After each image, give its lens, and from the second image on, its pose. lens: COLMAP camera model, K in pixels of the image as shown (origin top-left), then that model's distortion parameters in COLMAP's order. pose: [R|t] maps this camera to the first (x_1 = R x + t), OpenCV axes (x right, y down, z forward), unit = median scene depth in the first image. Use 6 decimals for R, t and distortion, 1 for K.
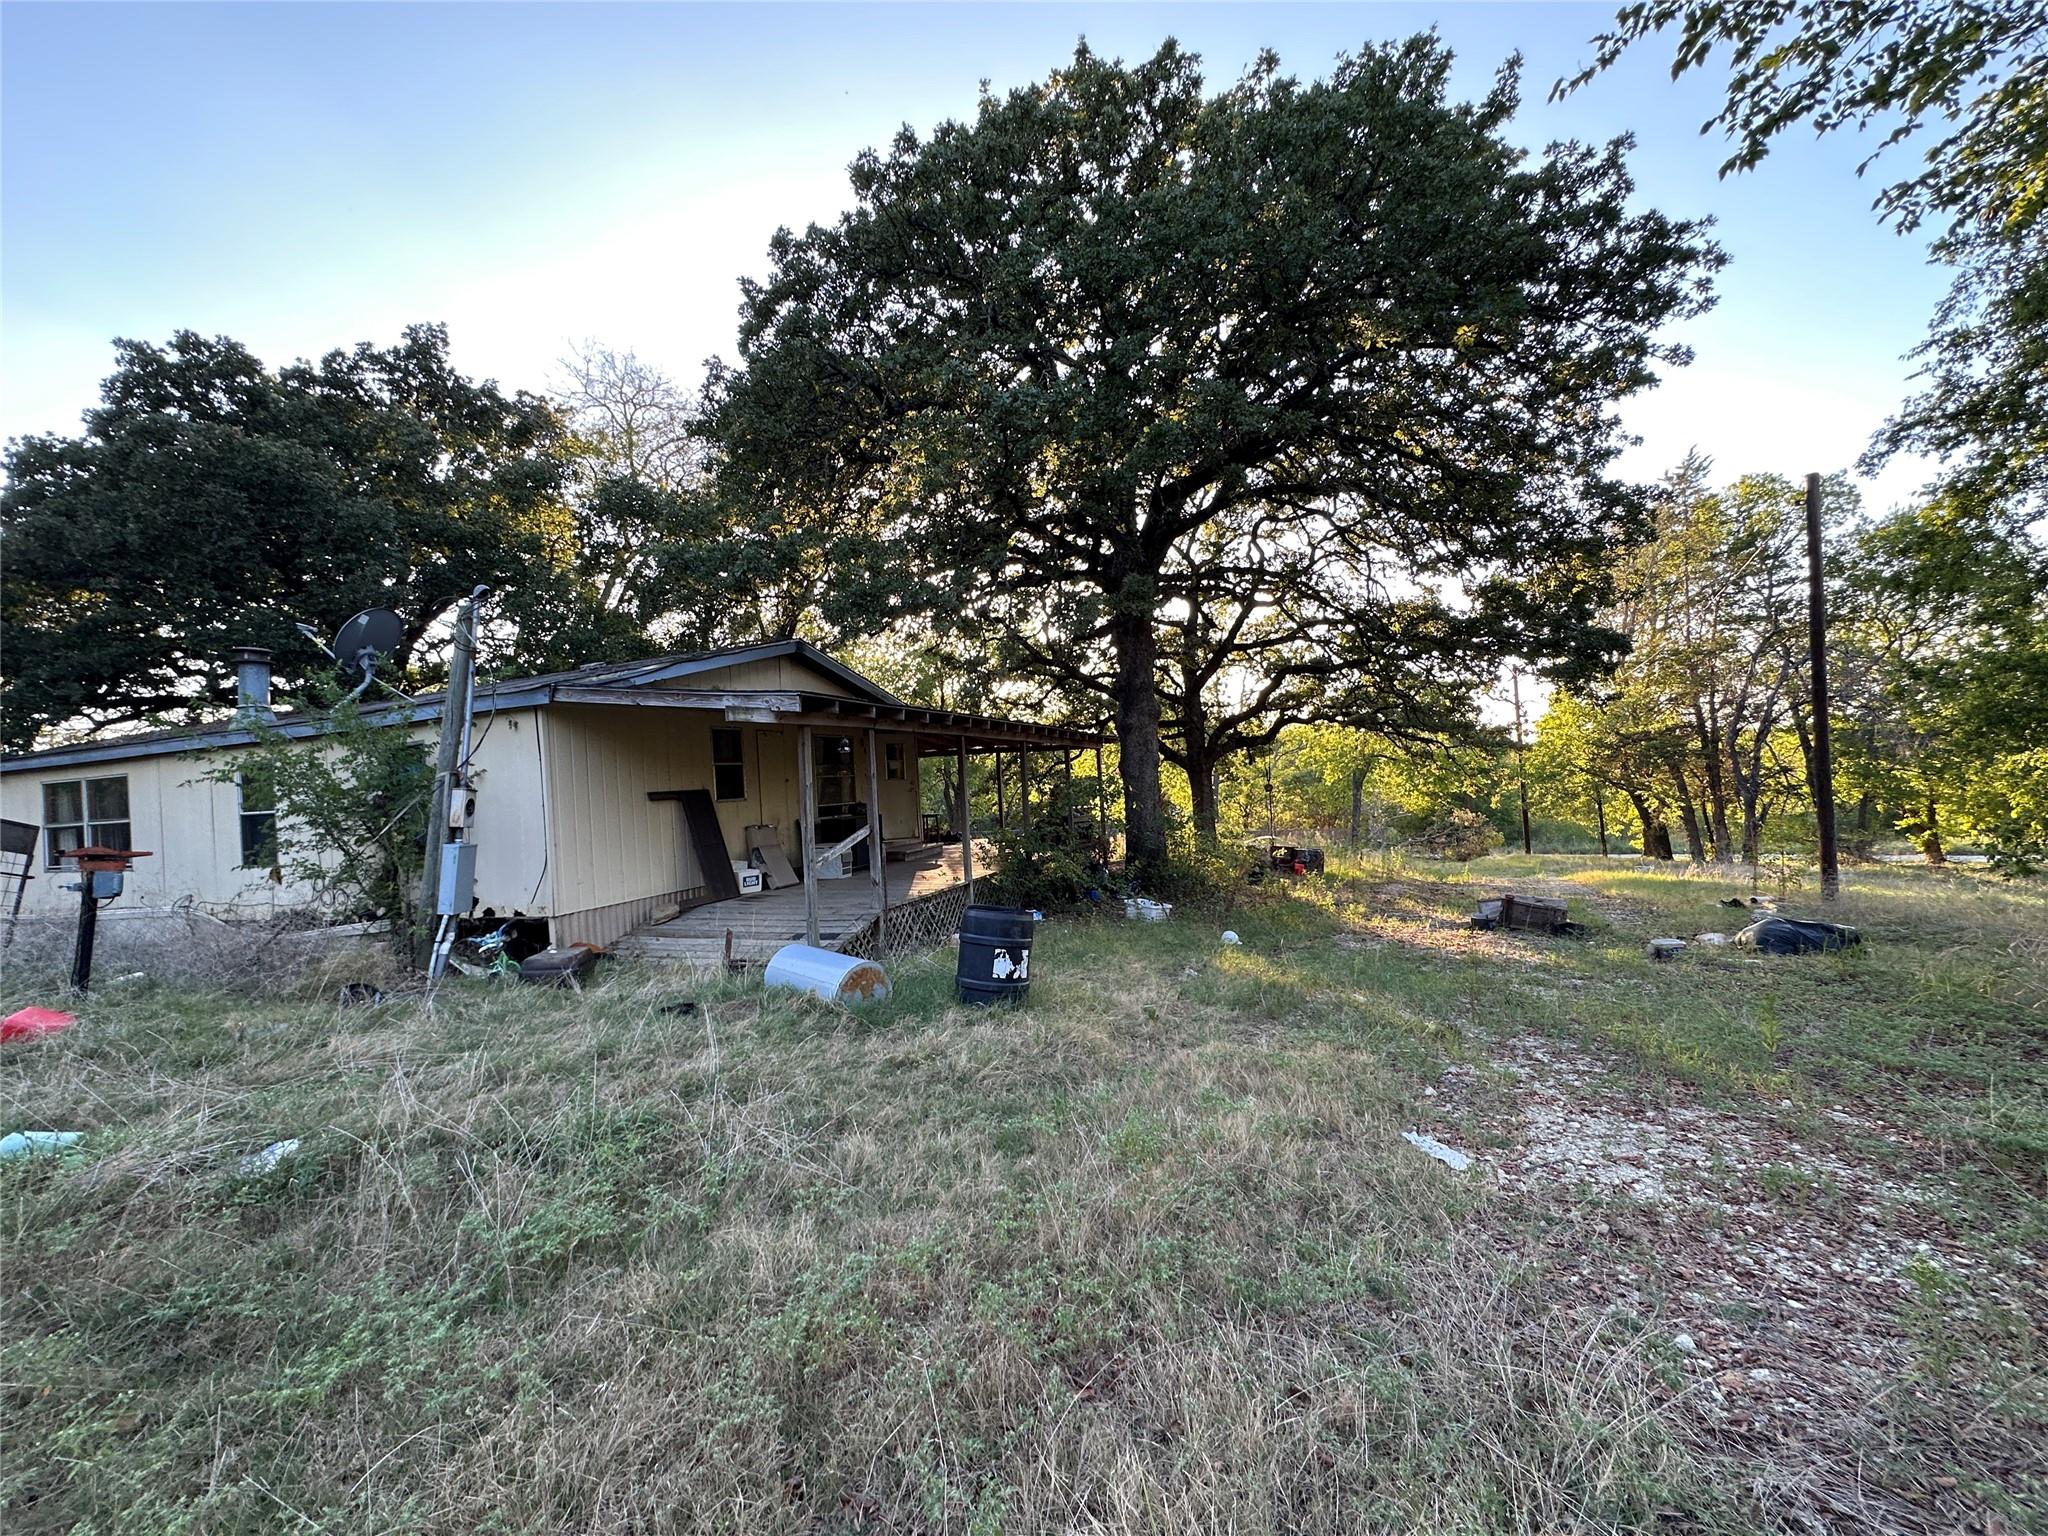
lens RADIAL K [[818.6, 0, 1020.3], [0, 818.6, 767.2], [0, 0, 1]] dist [-0.005207, 0.001201]
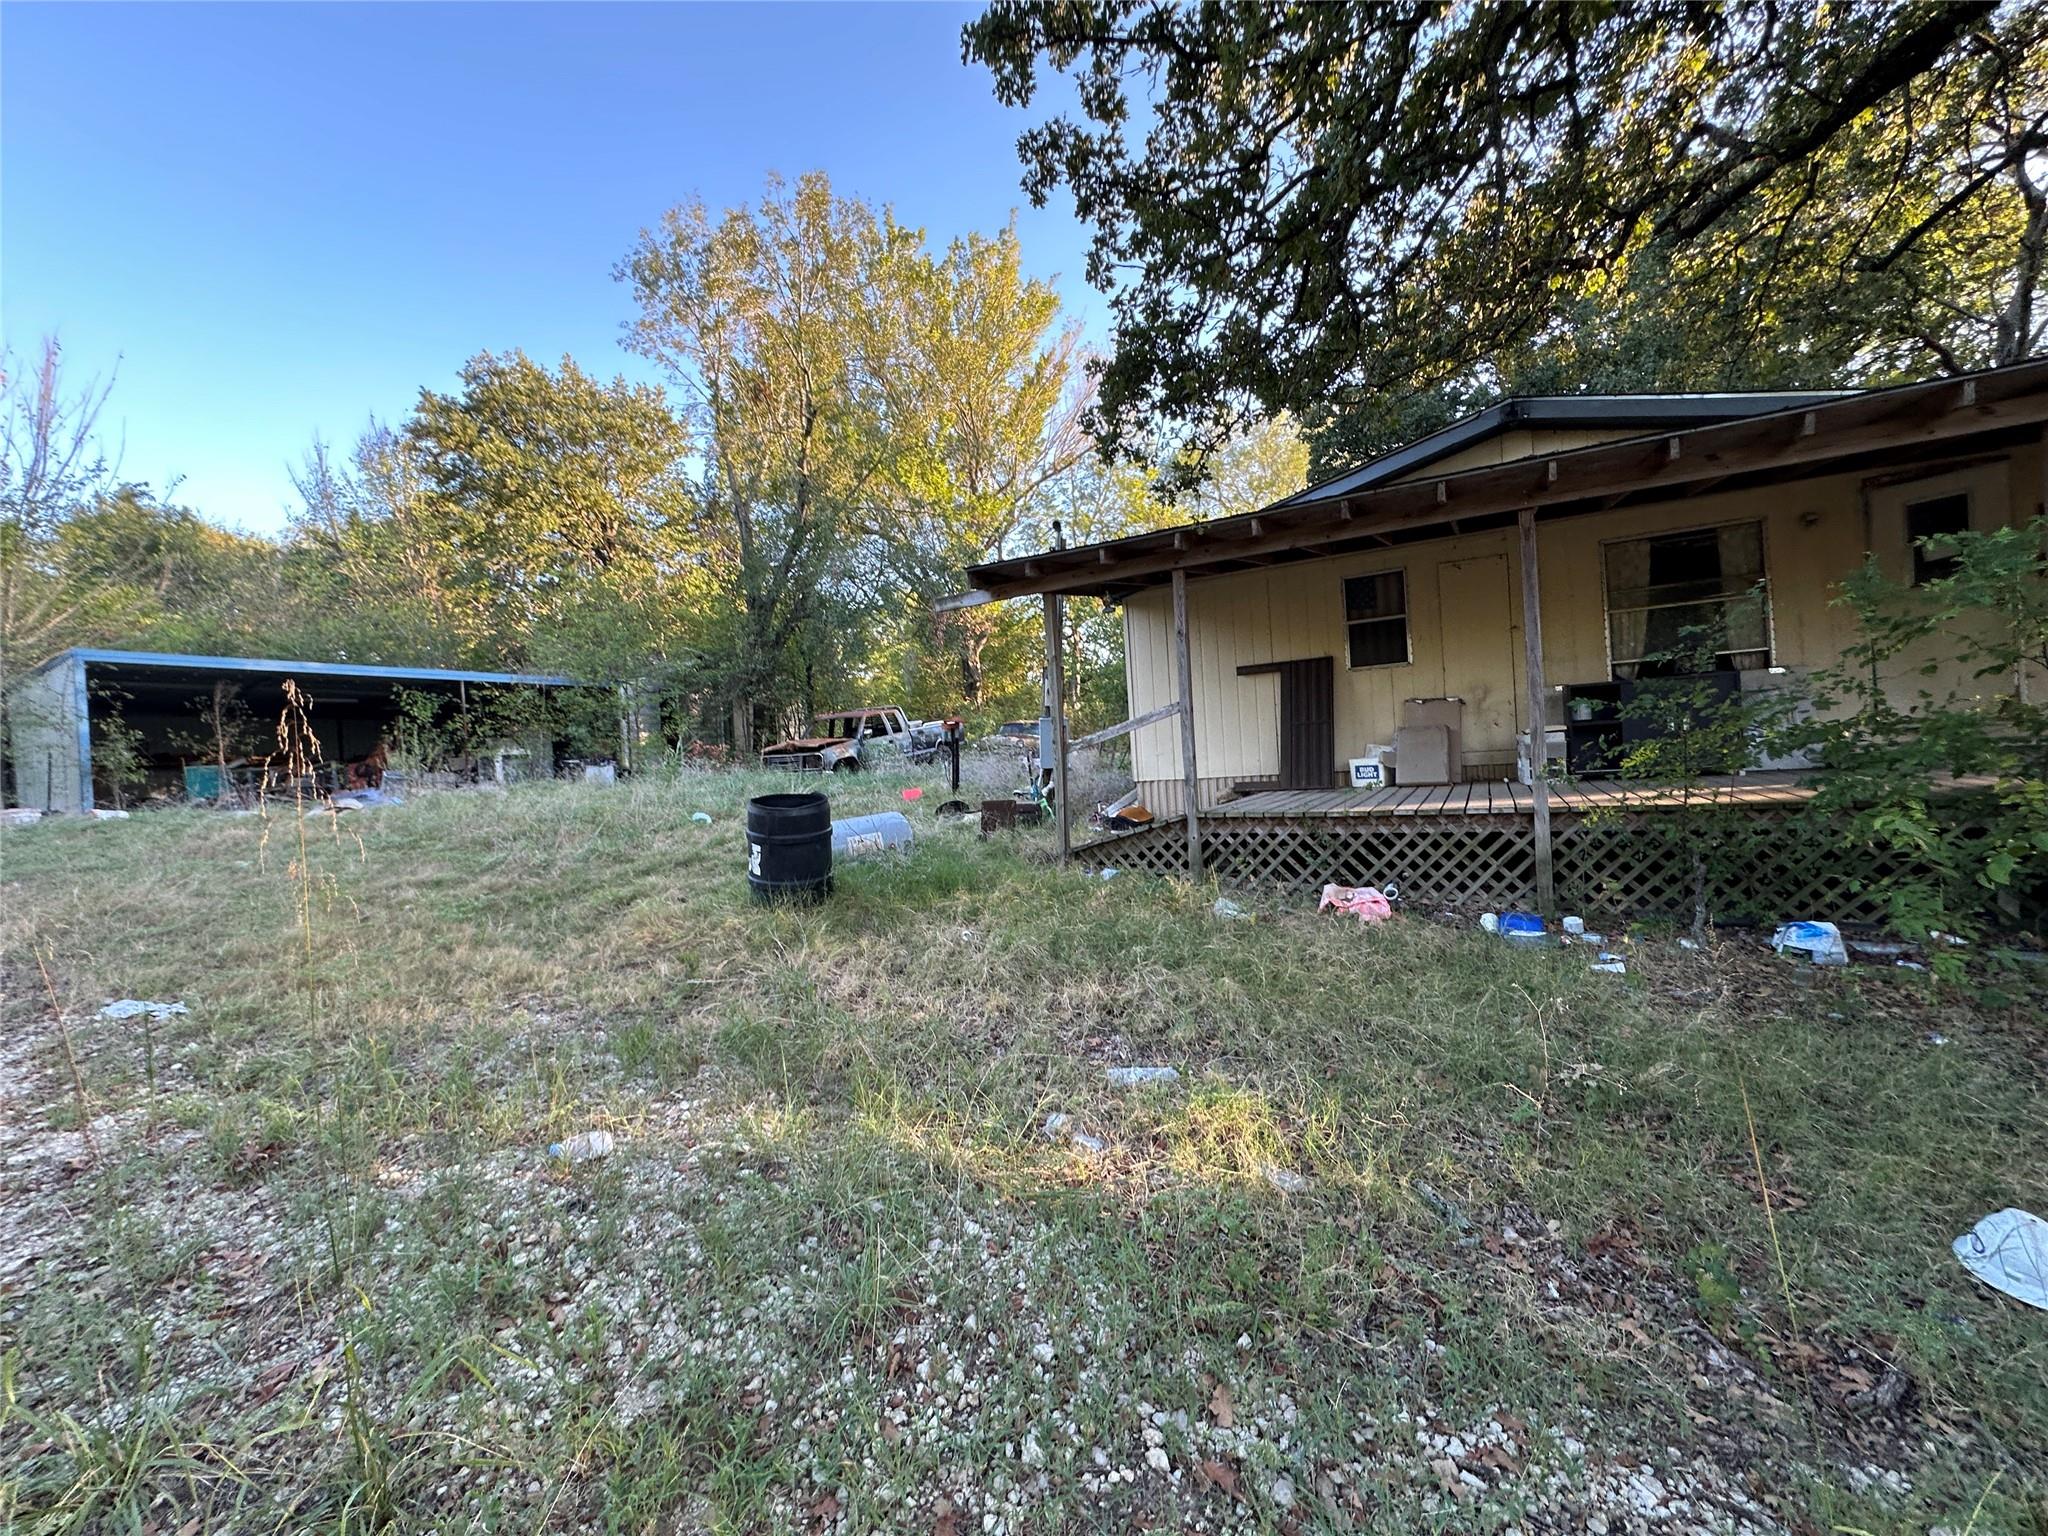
lens RADIAL K [[818.6, 0, 1021.5], [0, 818.6, 767.1], [0, 0, 1]] dist [-0.005207, 0.001201]
pose [[-0.138347, 0.072967, -0.987692, 0.454554], [0.084874, 0.994487, 0.061580, 0.058084], [0.986740, -0.075310, -0.143778, 0.763642]]
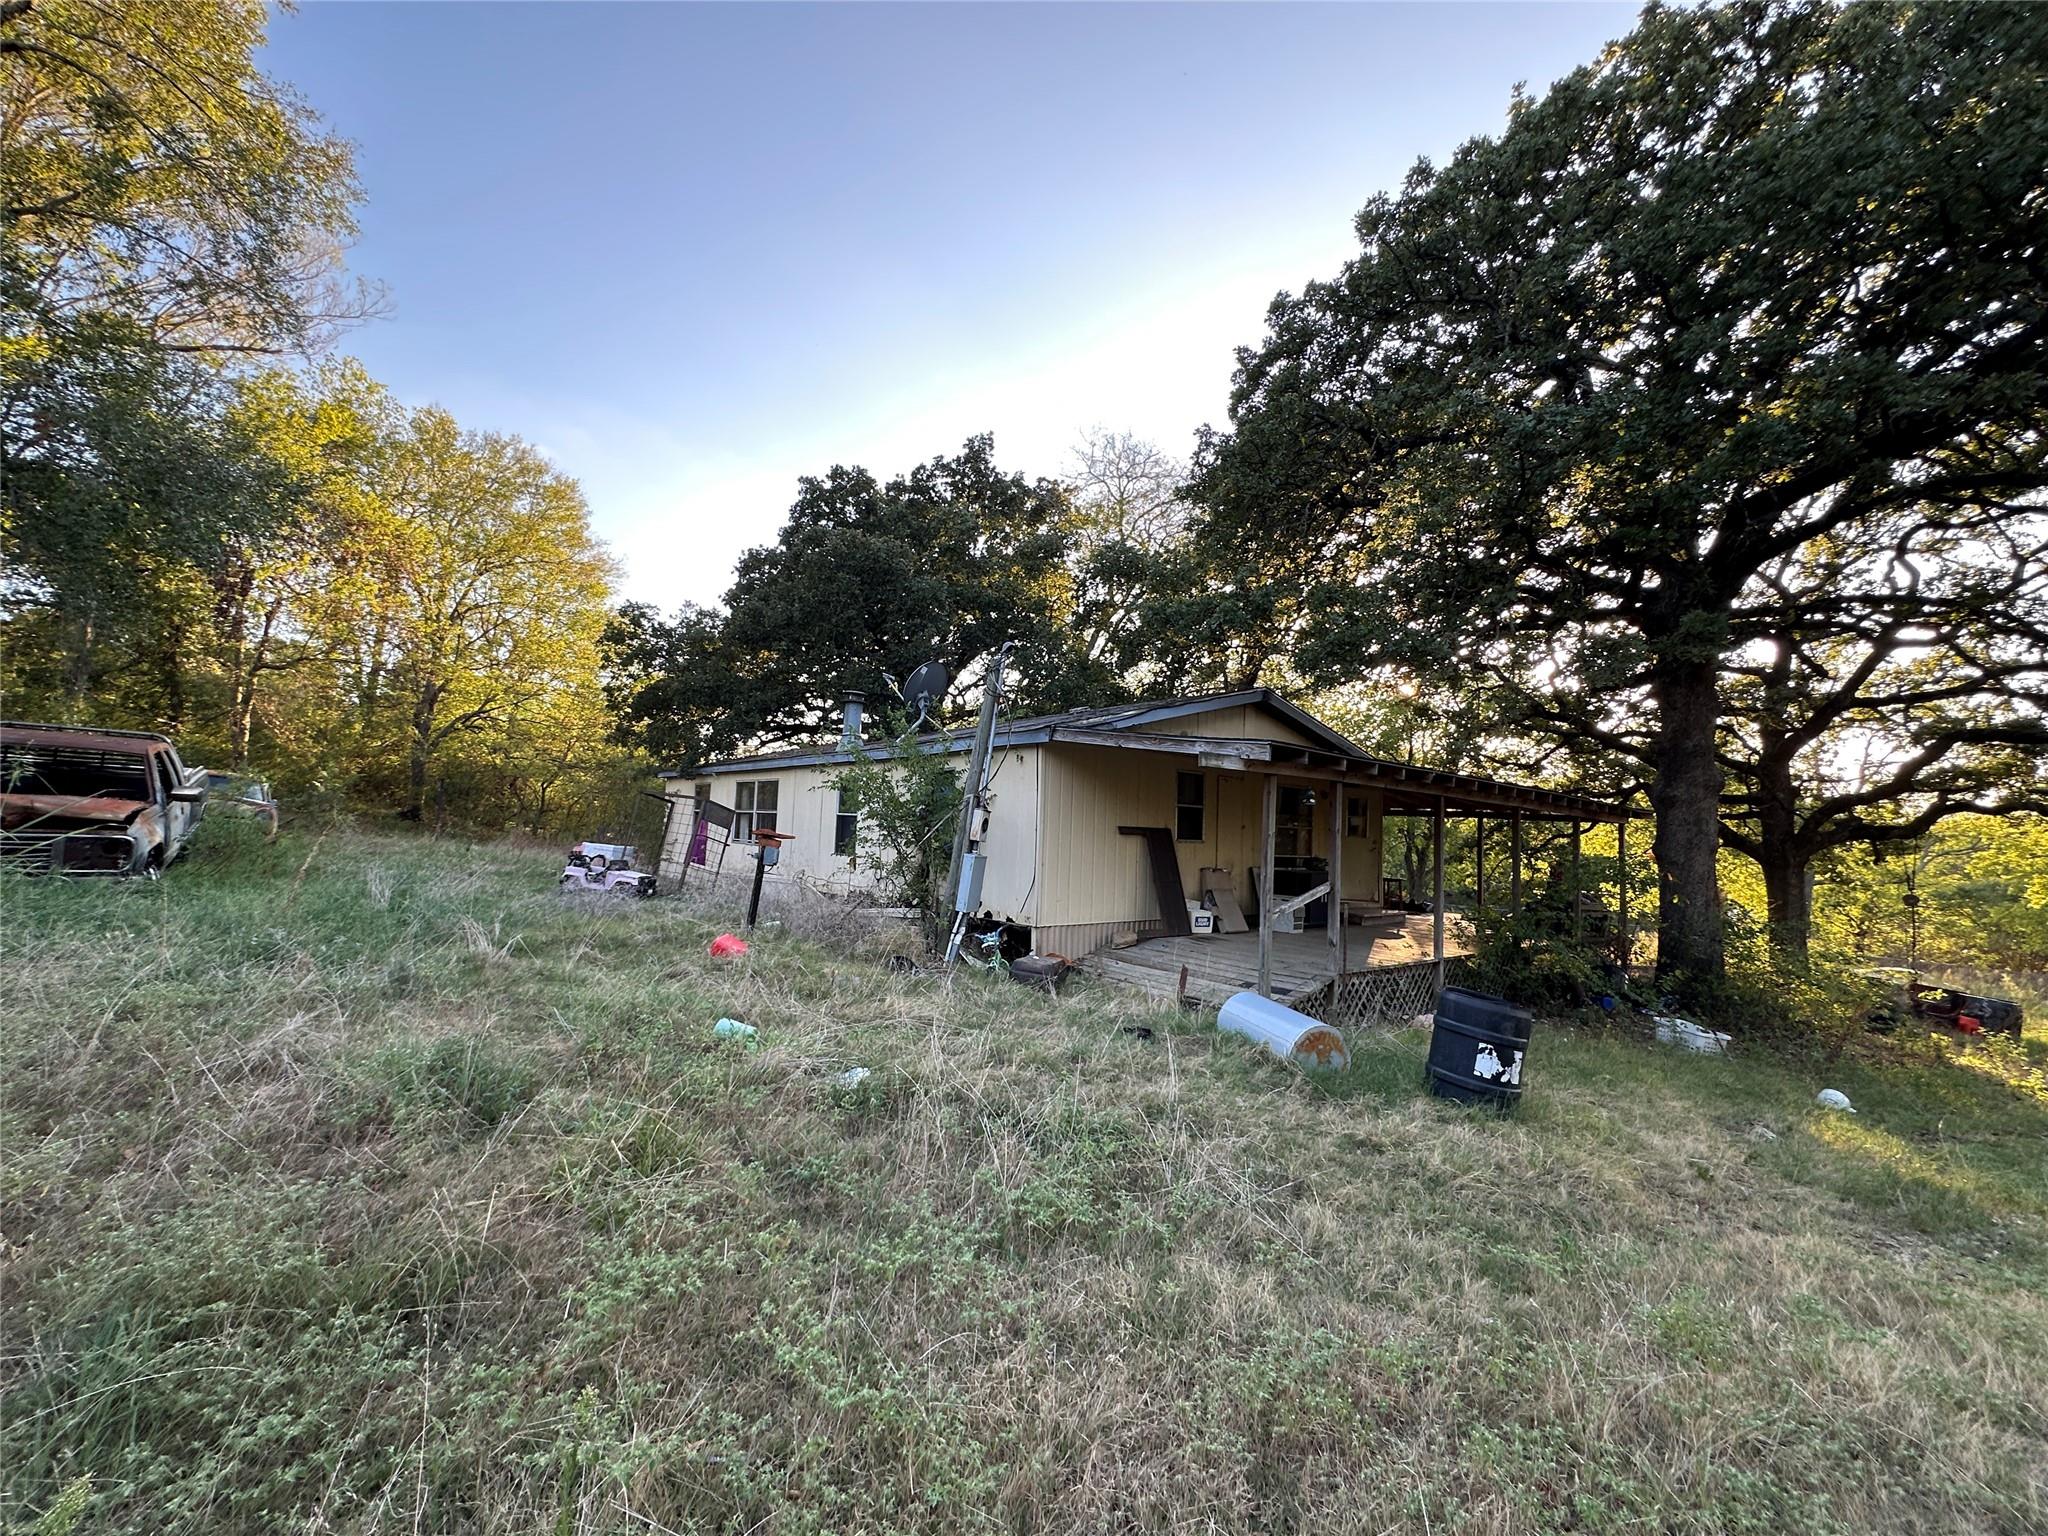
lens RADIAL K [[818.6, 0, 1021.3], [0, 818.6, 768.5], [0, 0, 1]] dist [-0.005207, 0.001201]
pose [[0.858572, 0.057048, -0.509508, -0.012008], [-0.085159, 0.995853, -0.031999, -0.000050], [0.505570, 0.070863, 0.859870, -0.010957]]
